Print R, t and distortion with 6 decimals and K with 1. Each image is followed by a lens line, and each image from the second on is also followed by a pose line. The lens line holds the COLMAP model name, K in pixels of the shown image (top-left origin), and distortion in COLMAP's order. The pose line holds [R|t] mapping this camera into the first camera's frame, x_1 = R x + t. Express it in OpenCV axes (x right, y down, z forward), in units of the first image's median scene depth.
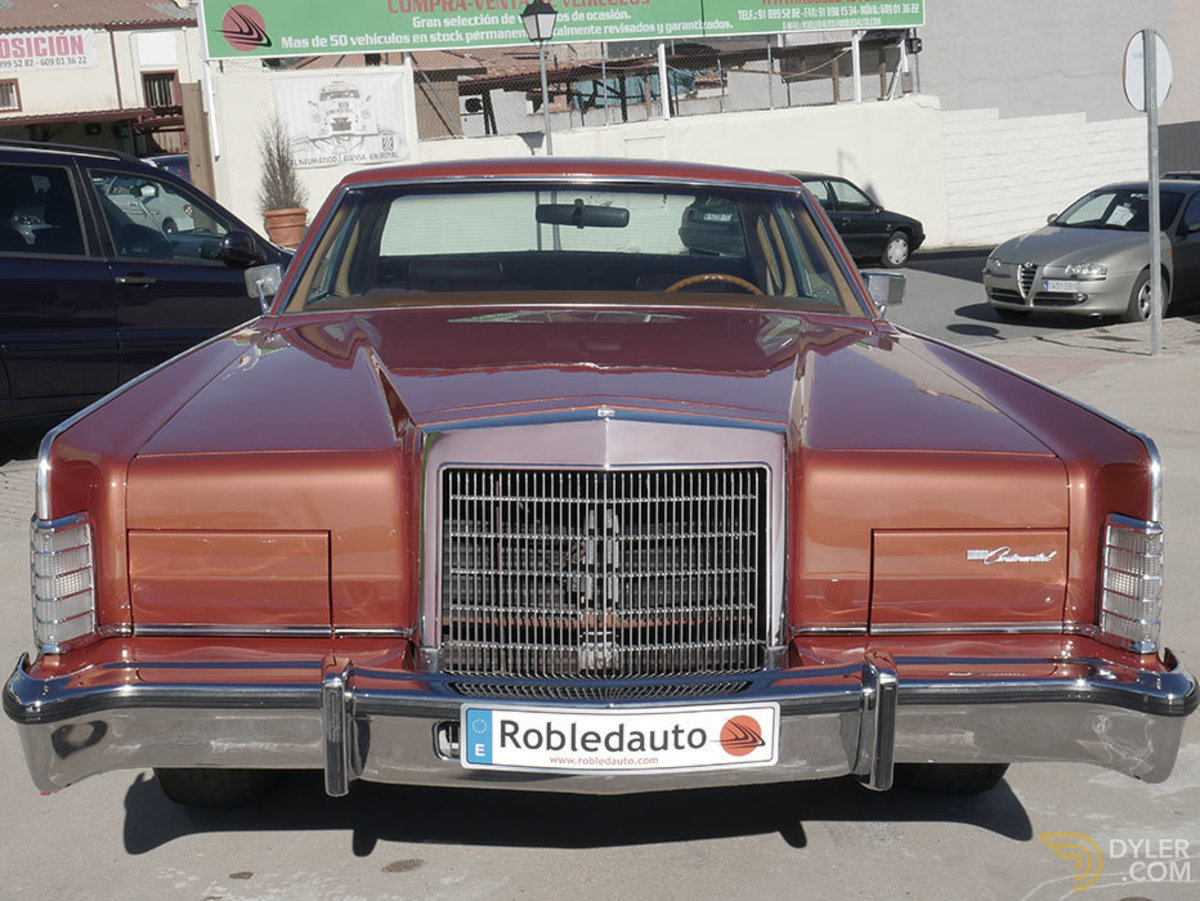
lens RADIAL K [[1650.5, 0, 596.5], [0, 1650.5, 449.2], [0, 0, 1]] dist [0.015762, 0.000000]
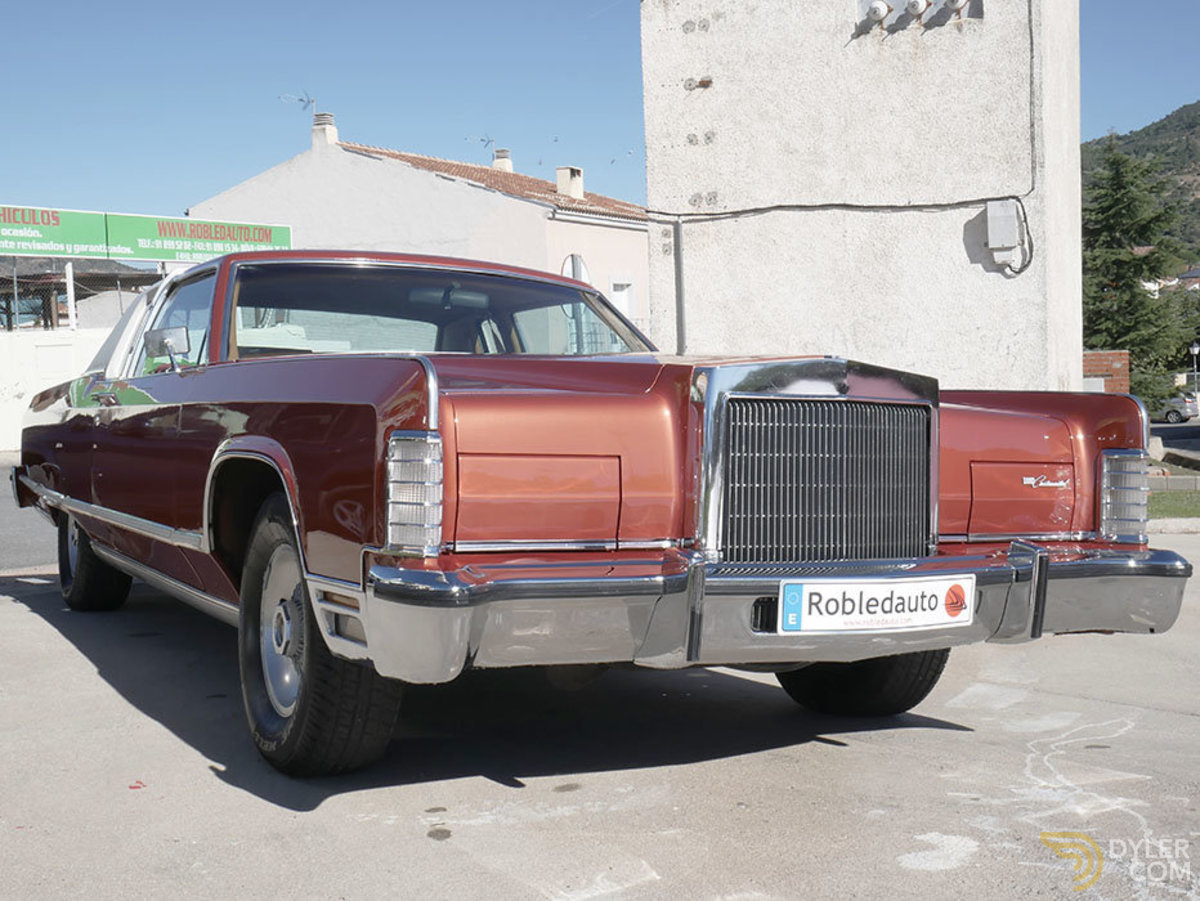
lens RADIAL K [[1454.4, 0, 606.1], [0, 1454.4, 449.5], [0, 0, 1]] dist [-0.010682, 0.000000]
pose [[0.892633, 0.009788, 0.450679, -0.624849], [0.054671, 0.990034, -0.129787, 0.175313], [-0.447457, 0.140491, 0.883201, 0.089746]]
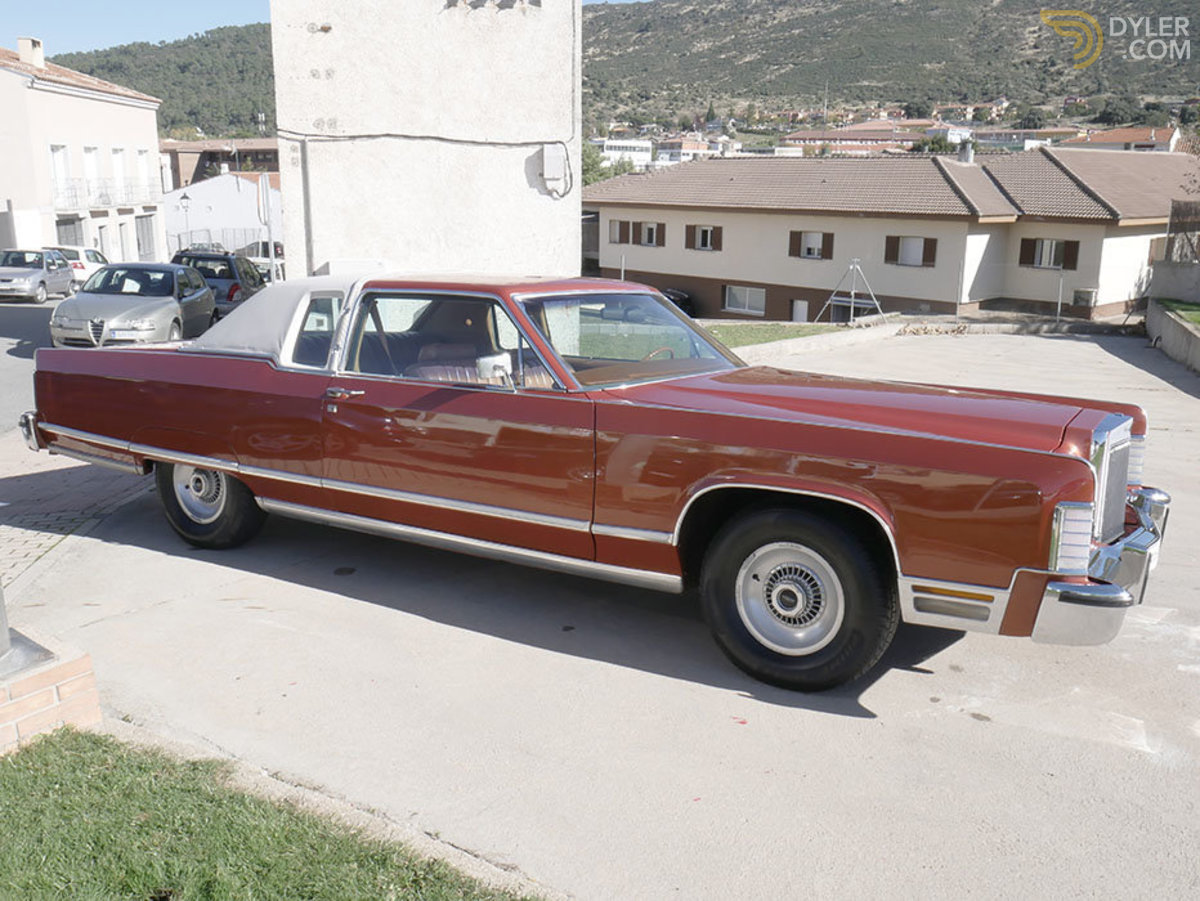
lens RADIAL K [[1072.0, 0, 598.2], [0, 1072.0, 449.2], [0, 0, 1]] dist [-0.012537, 0.008471]
pose [[0.552463, -0.124889, 0.824128, -1.503596], [0.106435, 0.991188, 0.078855, -0.157110], [-0.826714, 0.044152, 0.560887, 0.722629]]
